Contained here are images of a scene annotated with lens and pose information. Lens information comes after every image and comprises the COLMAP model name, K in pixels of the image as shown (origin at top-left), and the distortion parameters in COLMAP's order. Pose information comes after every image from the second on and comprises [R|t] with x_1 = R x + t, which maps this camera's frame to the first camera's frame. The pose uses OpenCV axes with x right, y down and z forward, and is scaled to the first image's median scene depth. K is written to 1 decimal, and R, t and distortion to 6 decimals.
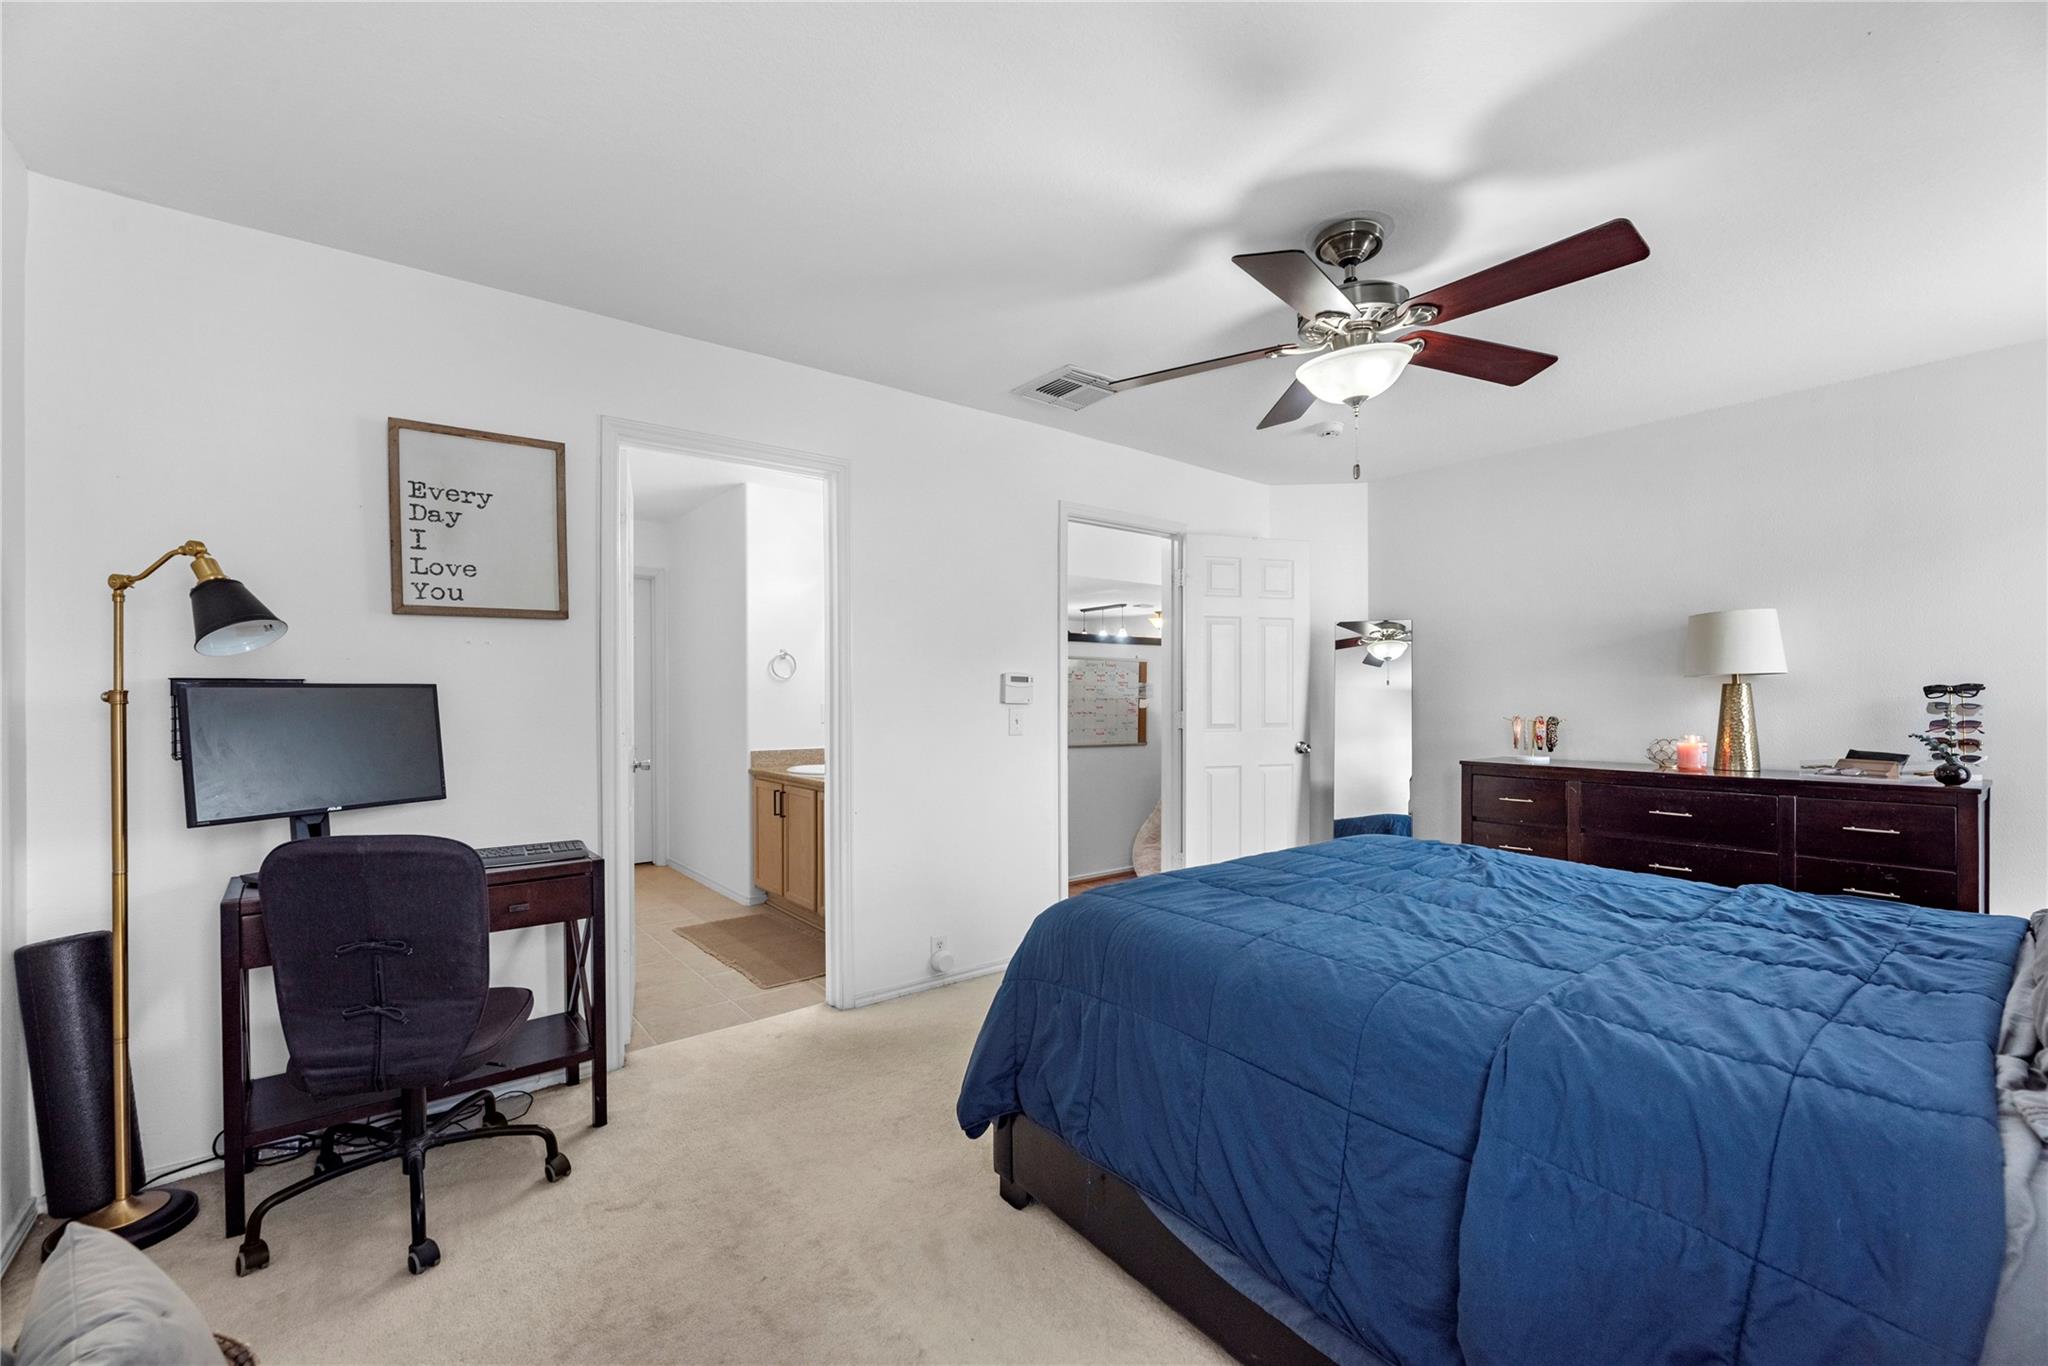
lens RADIAL K [[846.2, 0, 1022.4], [0, 846.2, 691.9], [0, 0, 1]] dist [-0.003884, 0.000278]
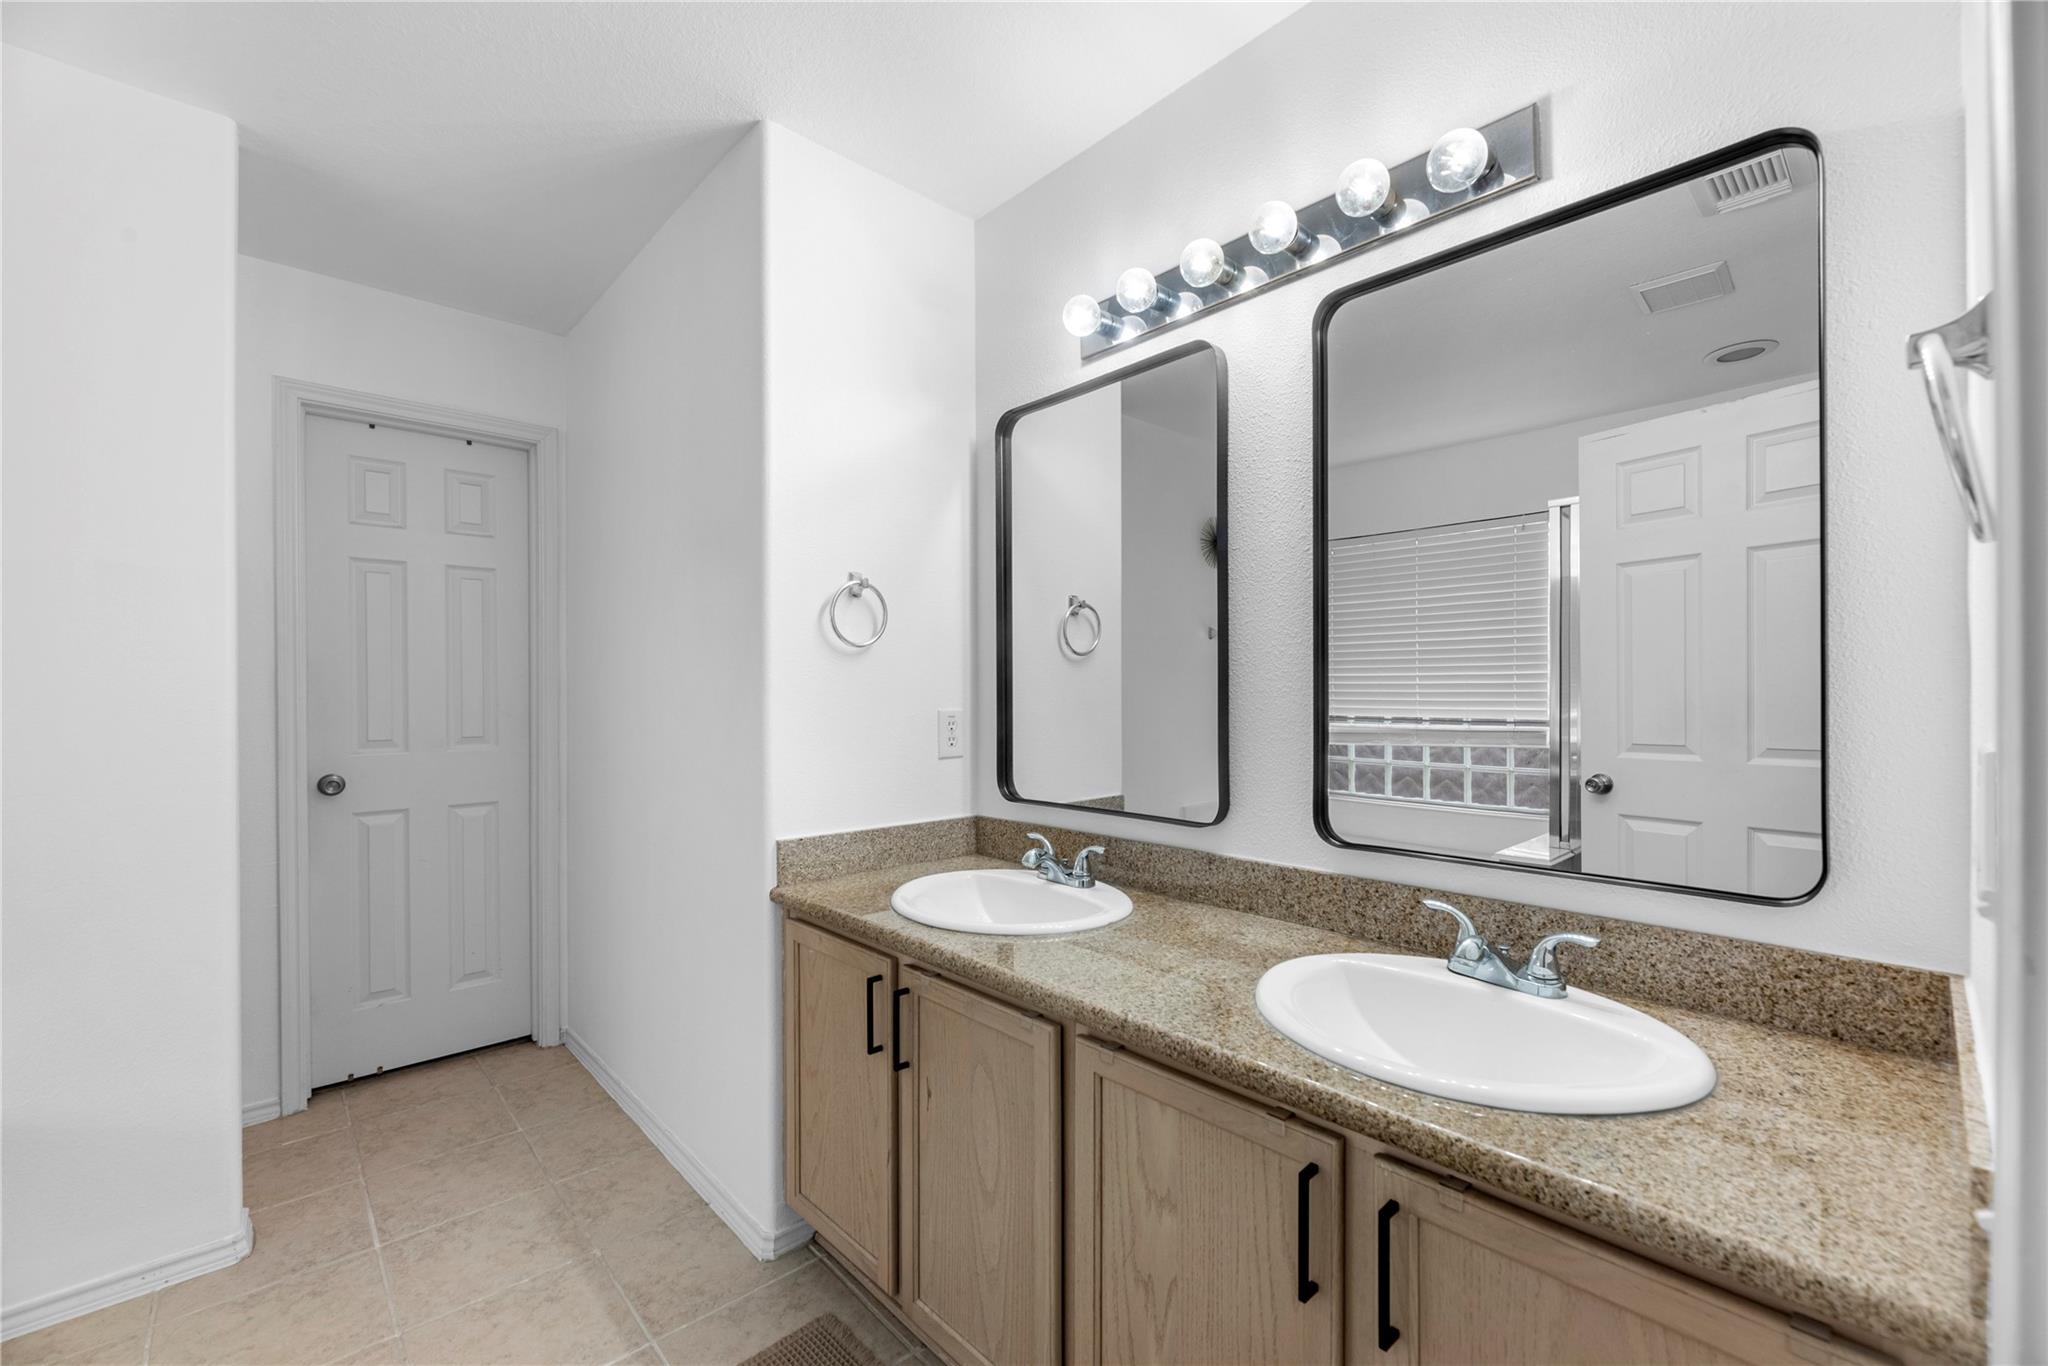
lens RADIAL K [[846.2, 0, 1023.8], [0, 846.2, 685.7], [0, 0, 1]] dist [-0.003884, 0.000278]
pose [[0.997349, 0.000307, 0.072770, -0.239265], [-0.000092, 0.999996, -0.002961, 0.002733], [-0.072770, 0.002946, 0.997344, 0.620614]]
